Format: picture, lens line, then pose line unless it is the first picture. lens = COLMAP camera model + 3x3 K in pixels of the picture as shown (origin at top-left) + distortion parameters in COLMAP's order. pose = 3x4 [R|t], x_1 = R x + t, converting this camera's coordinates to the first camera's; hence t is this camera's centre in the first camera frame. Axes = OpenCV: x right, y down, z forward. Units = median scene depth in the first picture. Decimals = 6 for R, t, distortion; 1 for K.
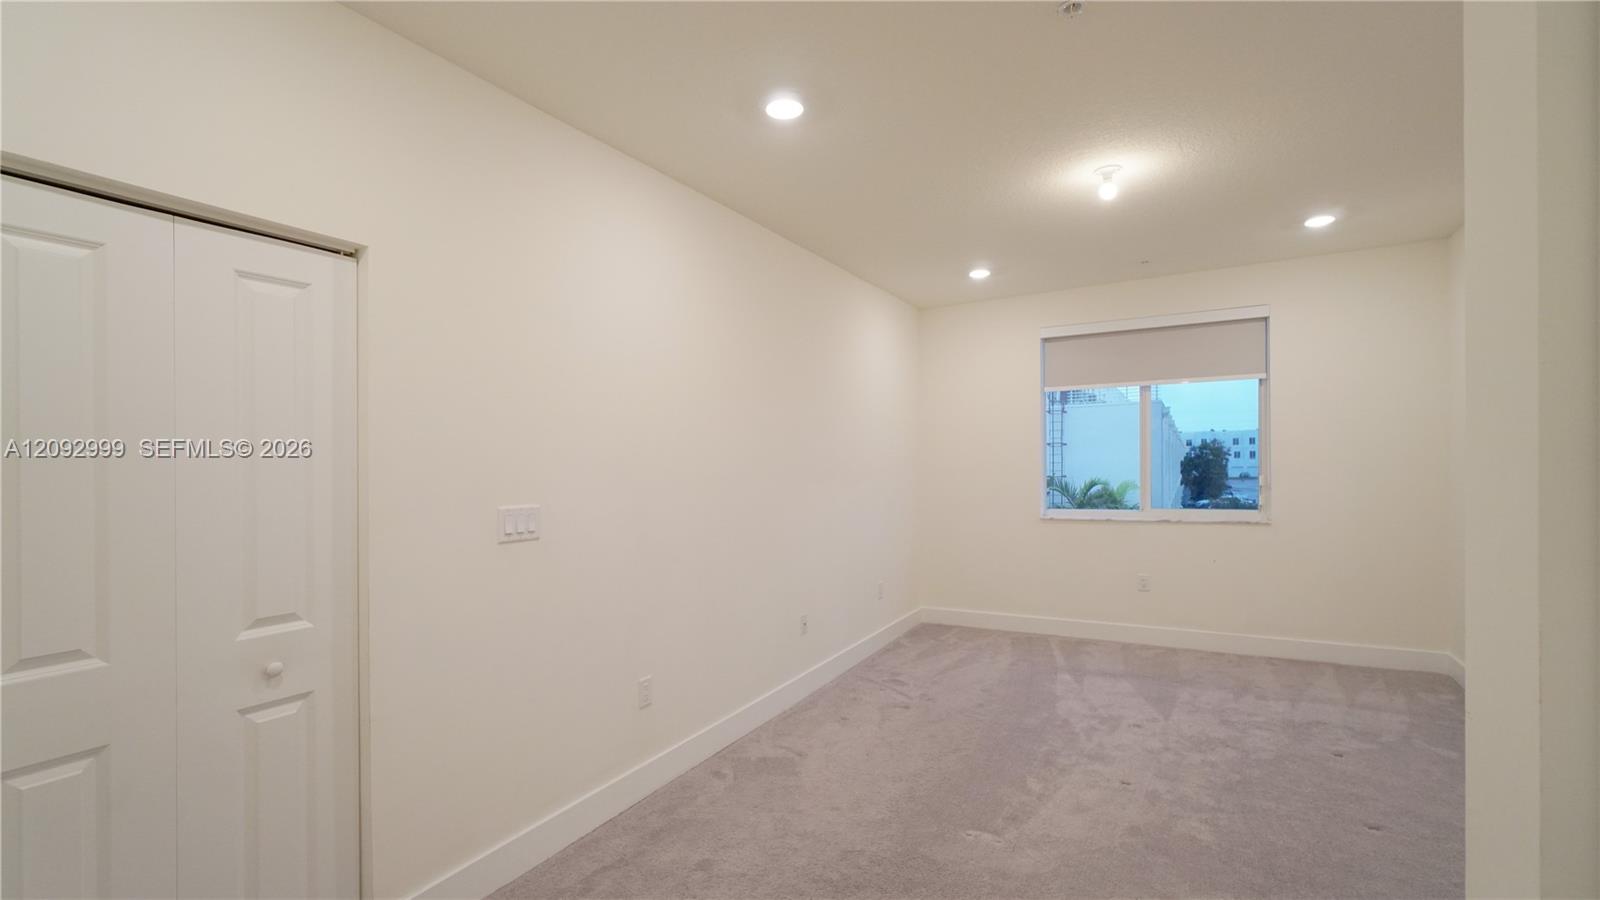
lens RADIAL K [[692.9, 0, 804.1], [0, 692.9, 478.6], [0, 0, 1]] dist [-0.006554, 0.003490]
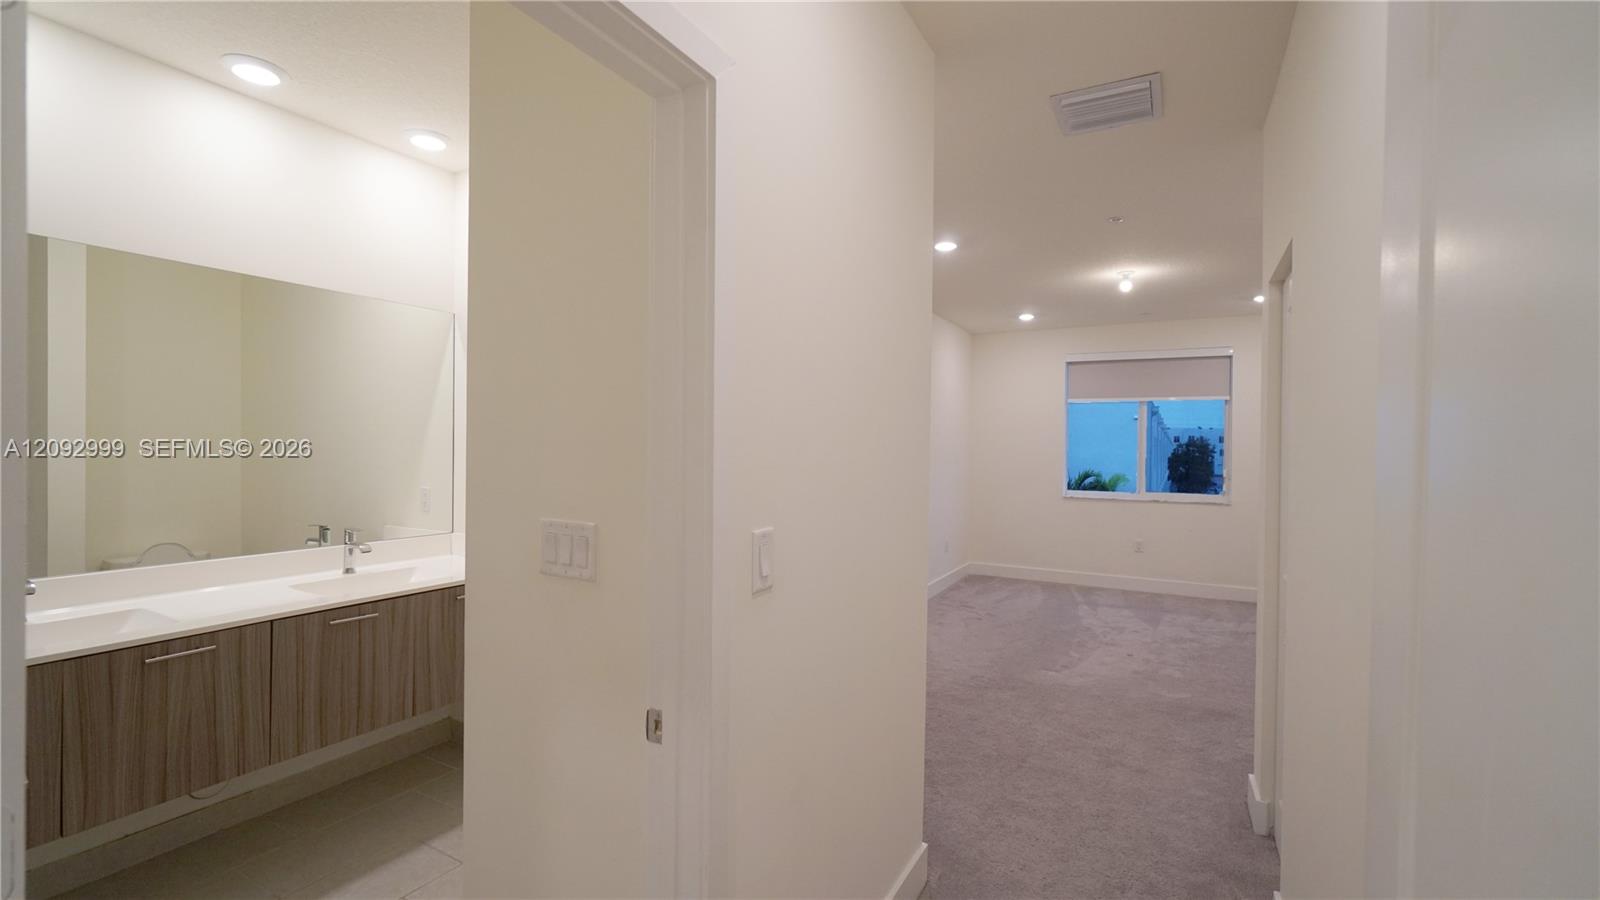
lens RADIAL K [[692.9, 0, 812.1], [0, 692.9, 443.4], [0, 0, 1]] dist [-0.006554, 0.003490]
pose [[0.999147, 0.034322, 0.022960, -0.221983], [-0.033695, 0.999064, -0.027138, 0.008874], [-0.023869, 0.026341, 0.999368, -0.409465]]
